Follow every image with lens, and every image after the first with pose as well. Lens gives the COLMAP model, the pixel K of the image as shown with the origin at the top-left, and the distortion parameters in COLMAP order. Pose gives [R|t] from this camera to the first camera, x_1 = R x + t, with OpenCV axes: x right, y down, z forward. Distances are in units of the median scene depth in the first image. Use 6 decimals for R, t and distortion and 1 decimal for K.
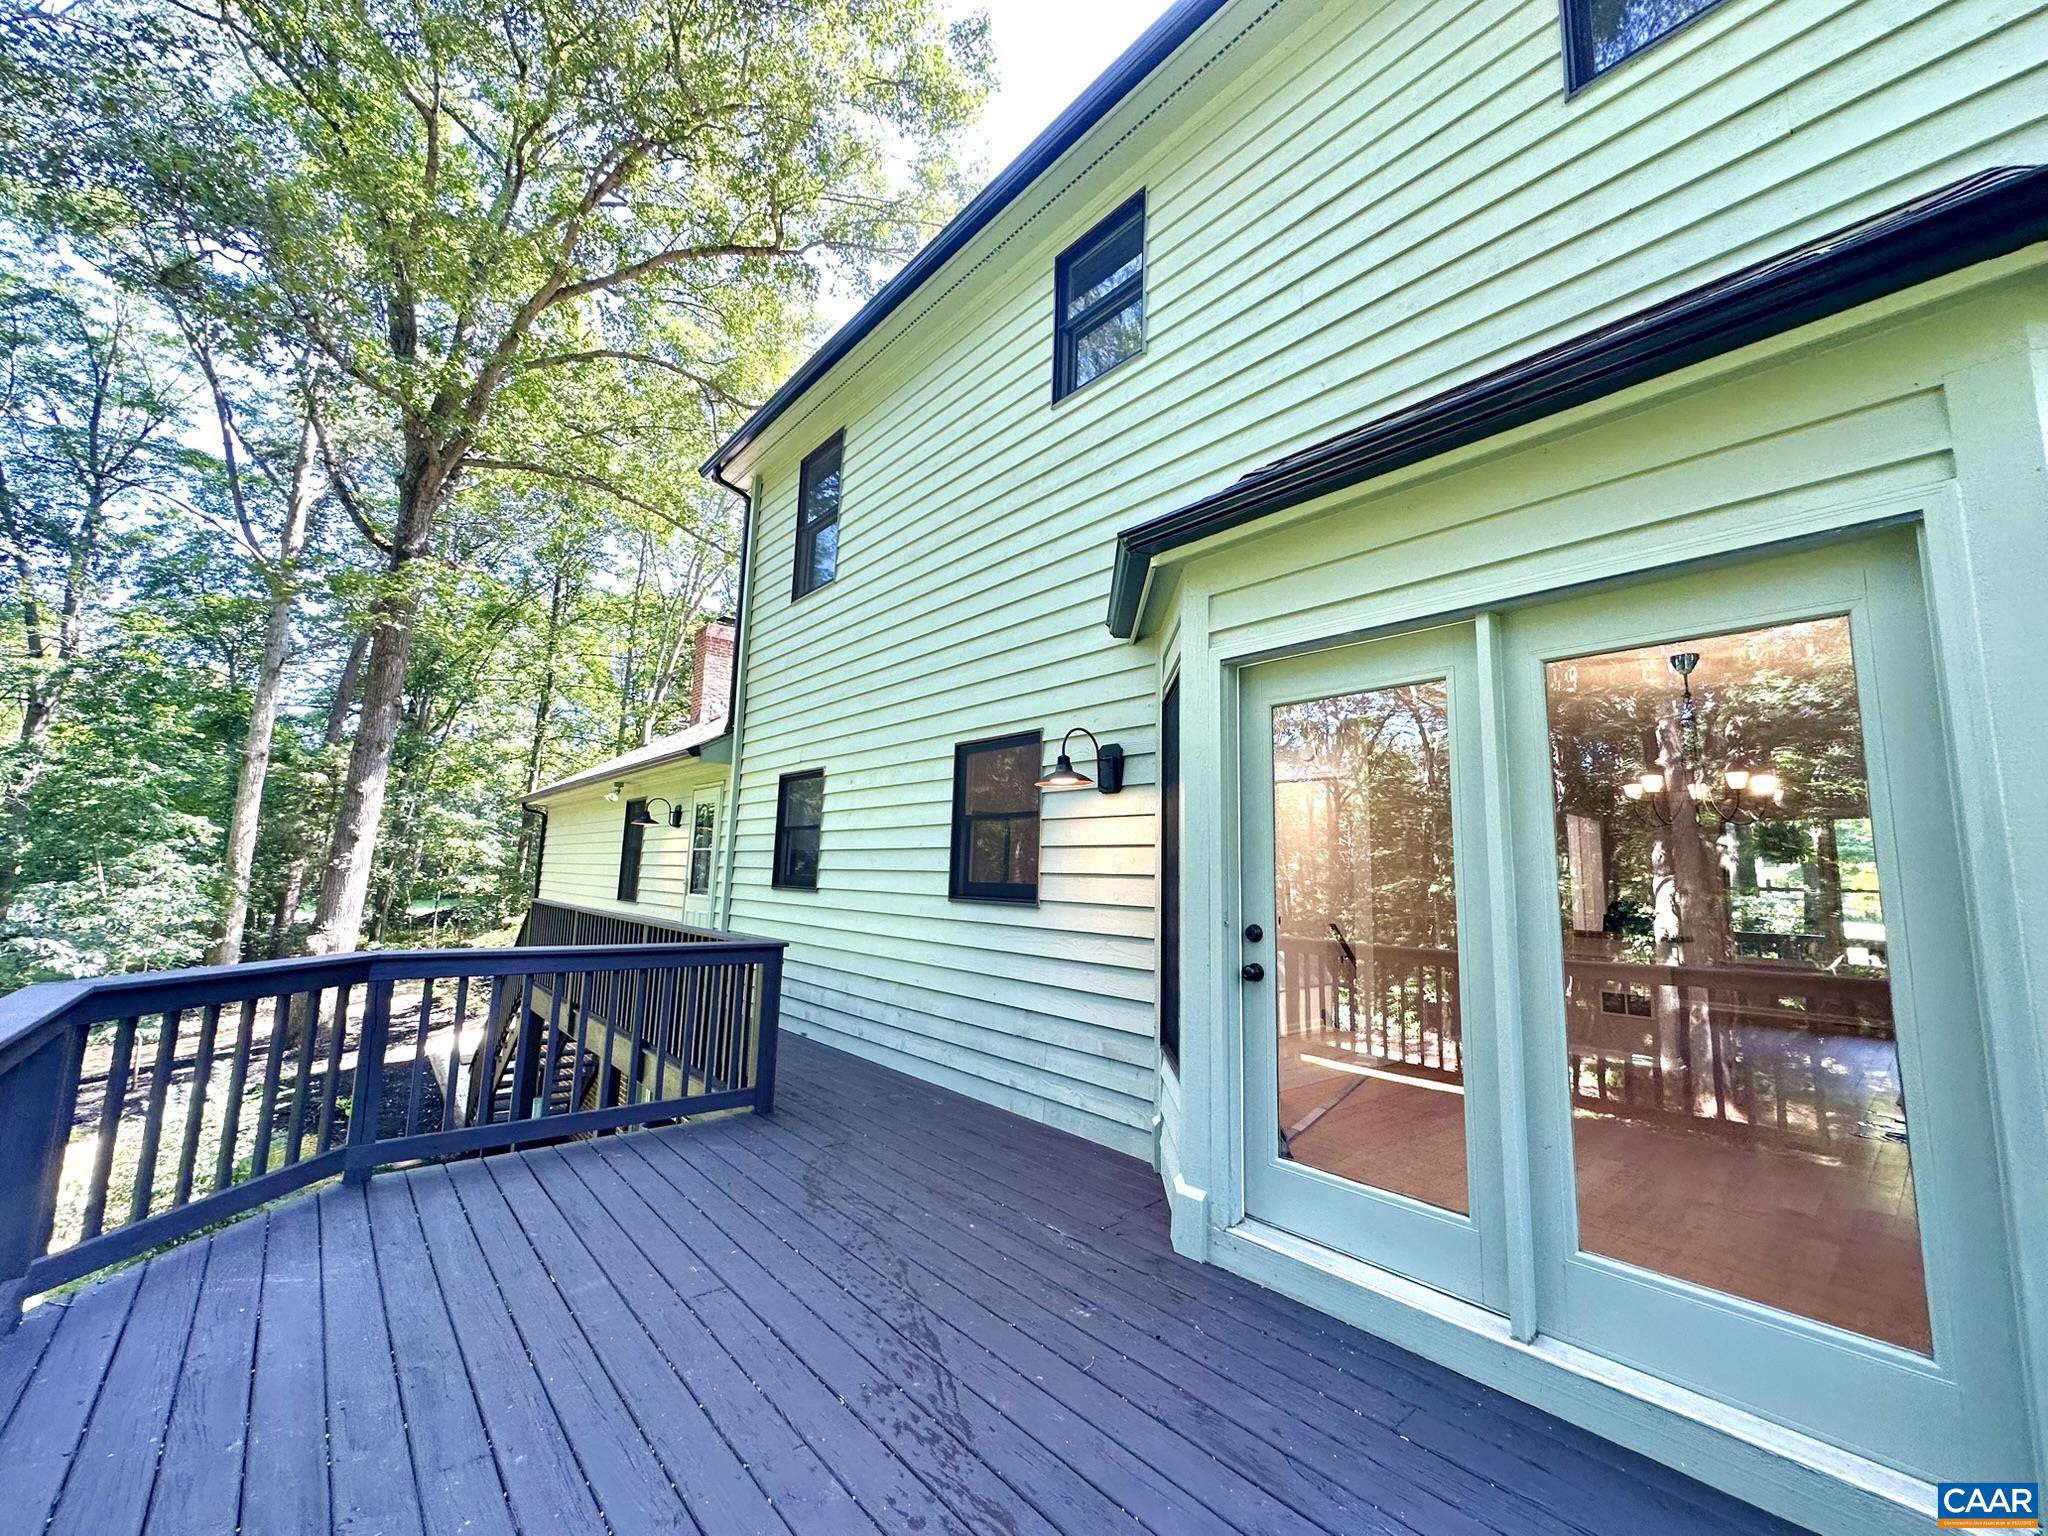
lens RADIAL K [[815.7, 0, 1024.0], [0, 815.7, 768.0], [0, 0, 1]] dist [0.000924, 0.000168]
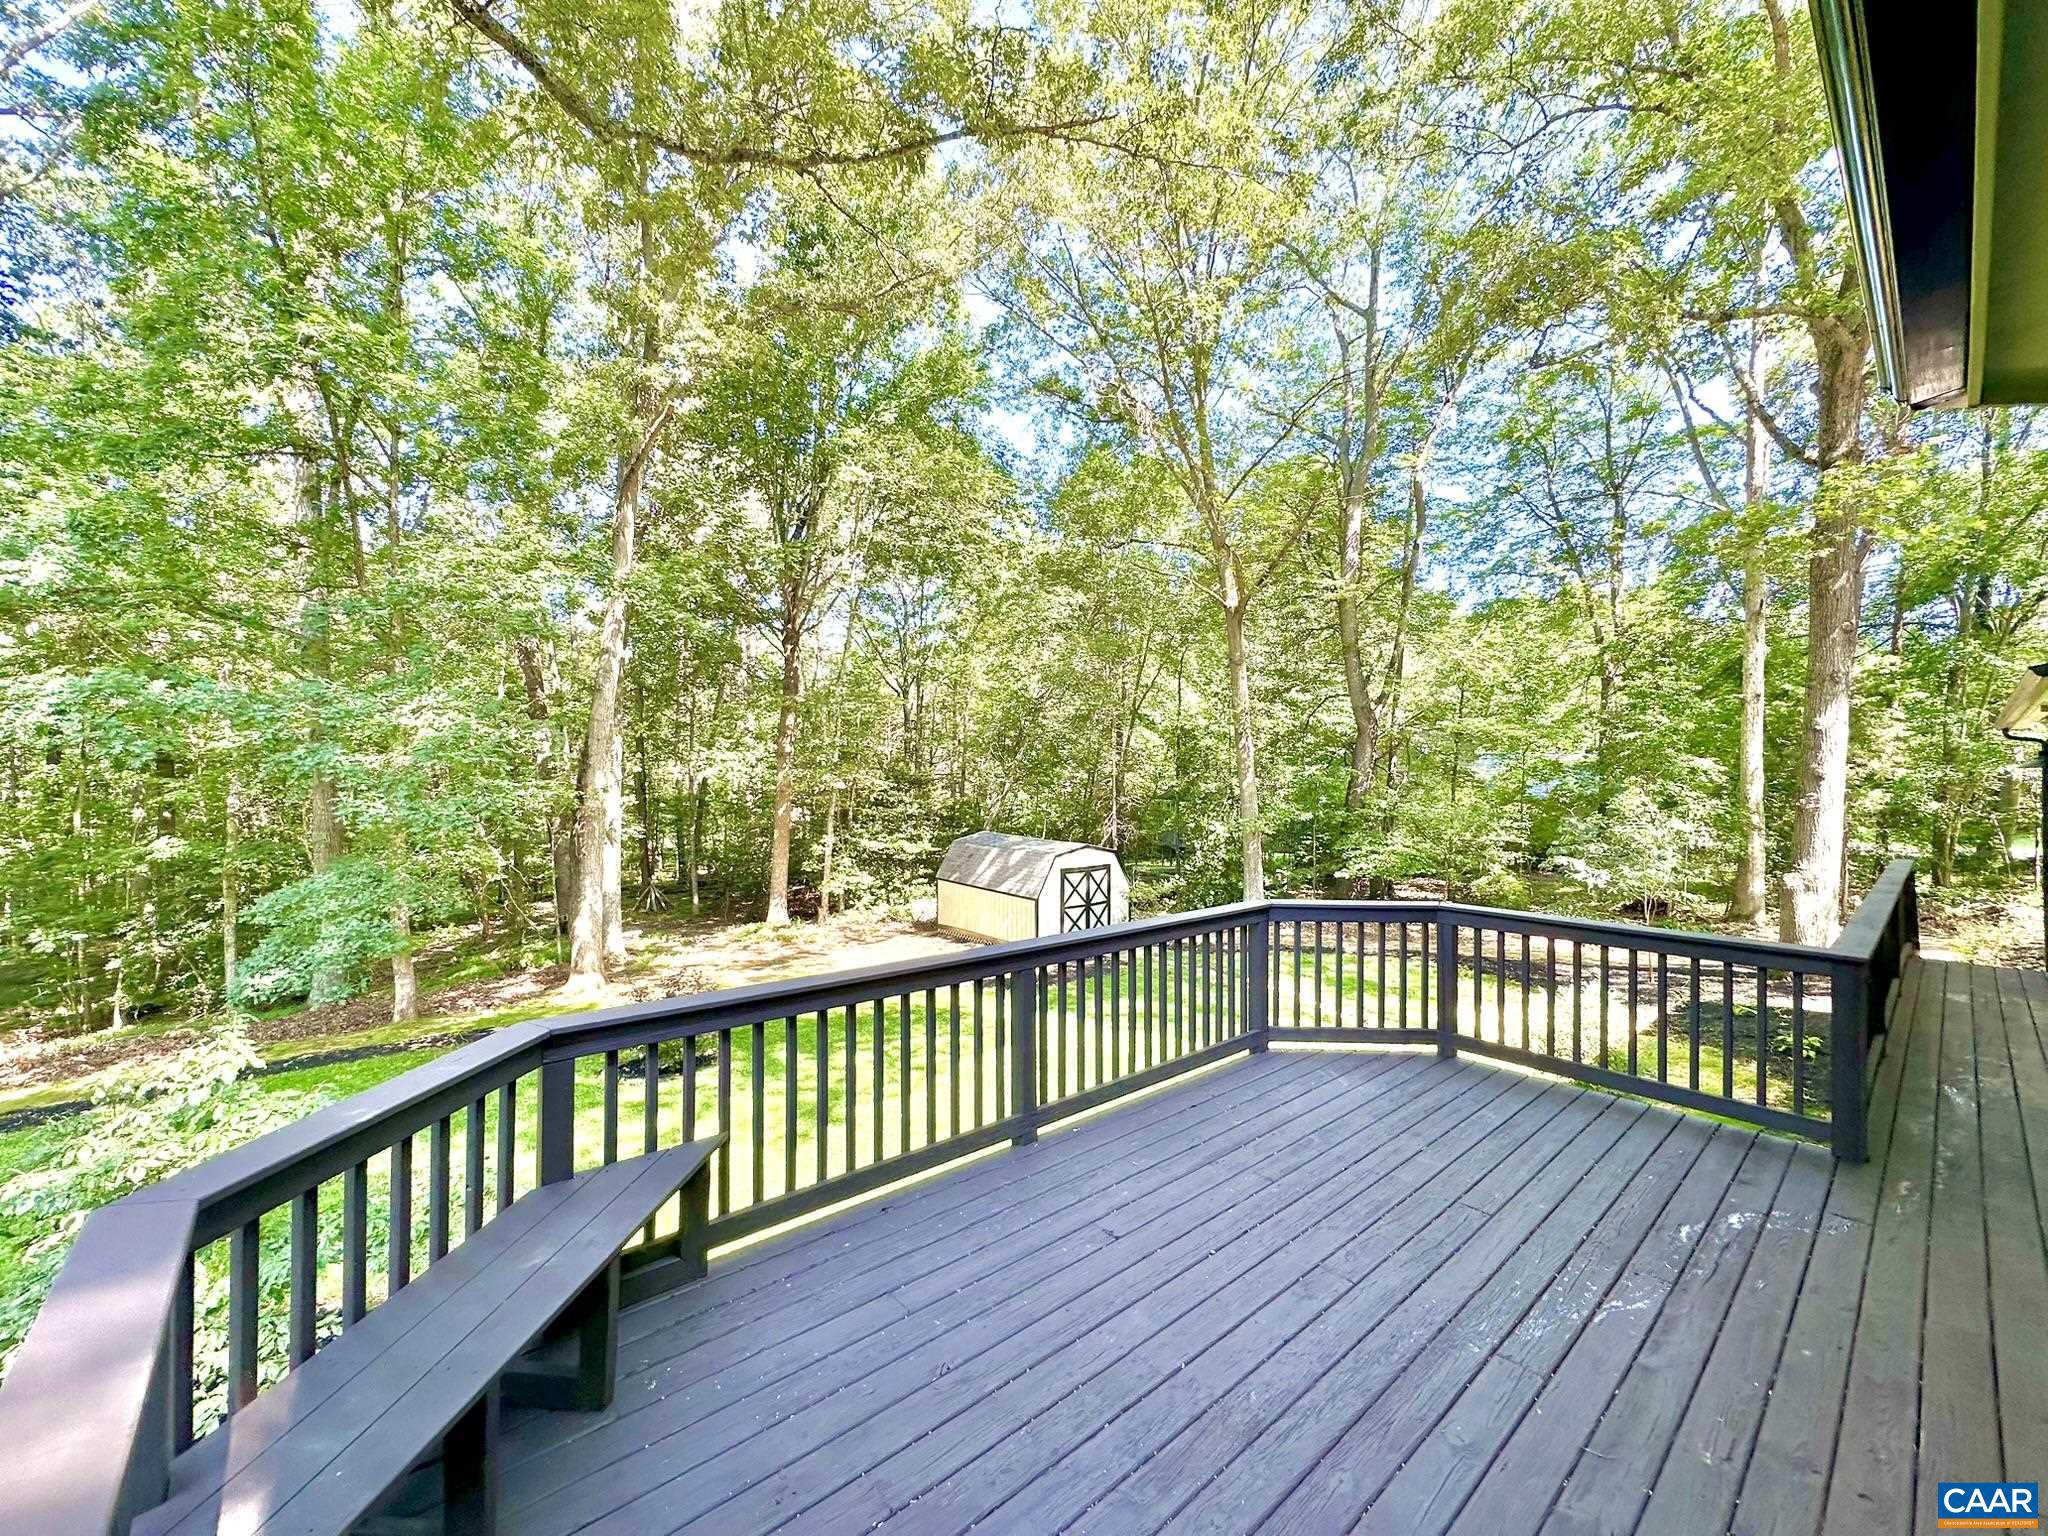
lens RADIAL K [[815.7, 0, 1024.0], [0, 815.7, 768.0], [0, 0, 1]] dist [0.000924, 0.000168]
pose [[0.004583, -0.035931, -0.999344, 0.221206], [0.129025, 0.991022, -0.035040, -0.019116], [0.991631, -0.128780, 0.009178, 0.094914]]
